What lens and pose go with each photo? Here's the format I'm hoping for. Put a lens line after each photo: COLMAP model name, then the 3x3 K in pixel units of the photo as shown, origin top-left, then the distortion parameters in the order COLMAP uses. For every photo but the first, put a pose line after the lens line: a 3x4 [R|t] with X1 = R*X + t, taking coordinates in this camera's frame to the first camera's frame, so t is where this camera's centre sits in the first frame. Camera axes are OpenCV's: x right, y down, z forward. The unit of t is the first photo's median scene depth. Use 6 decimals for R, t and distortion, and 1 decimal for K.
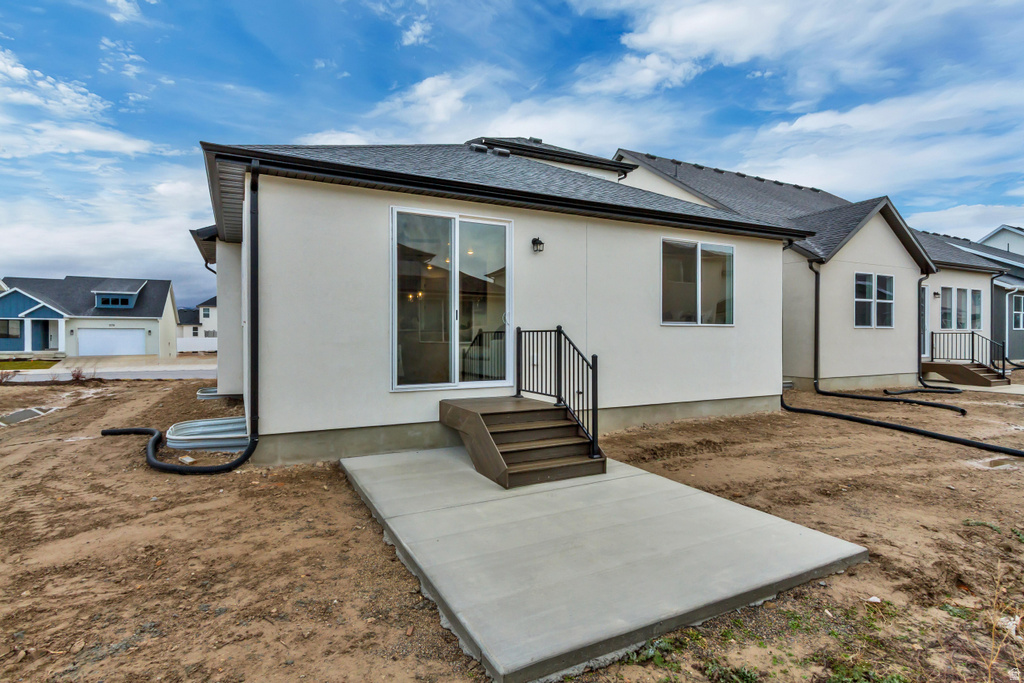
lens RADIAL K [[472.7, 0, 512.0], [0, 472.7, 341.5], [0, 0, 1]] dist [0.009403, -0.000352]
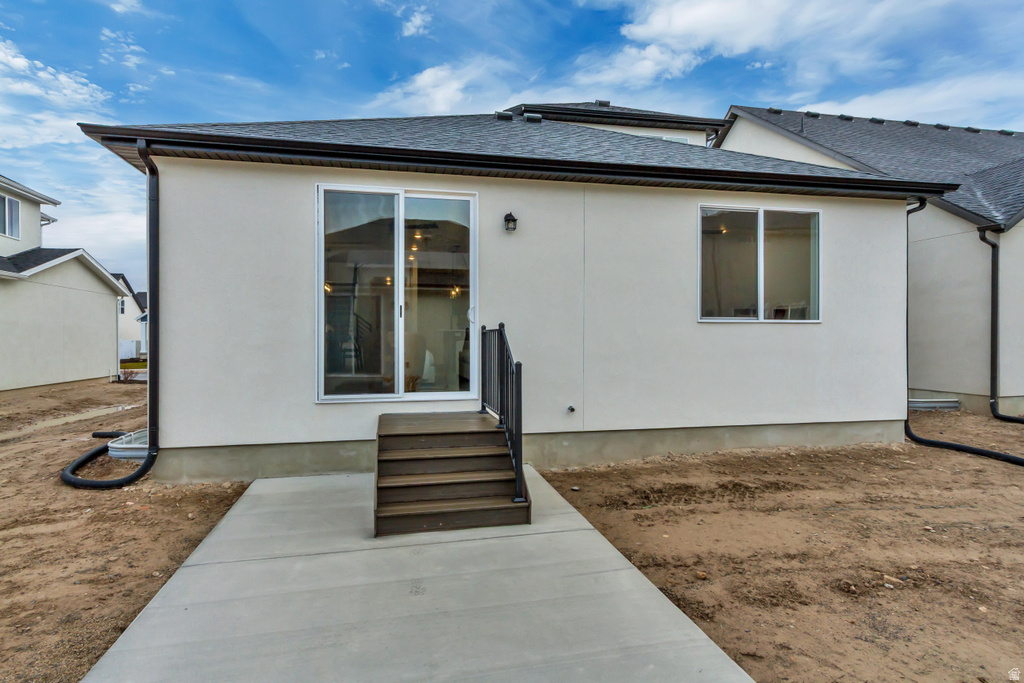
lens RADIAL K [[520.6, 0, 512.0], [0, 520.6, 341.5], [0, 0, 1]] dist [0.011539, -0.001285]
pose [[0.971200, 0.000309, -0.238264, 0.287695], [-0.001118, 0.999994, -0.003263, -0.000887], [0.238261, 0.003435, 0.971195, 0.166112]]
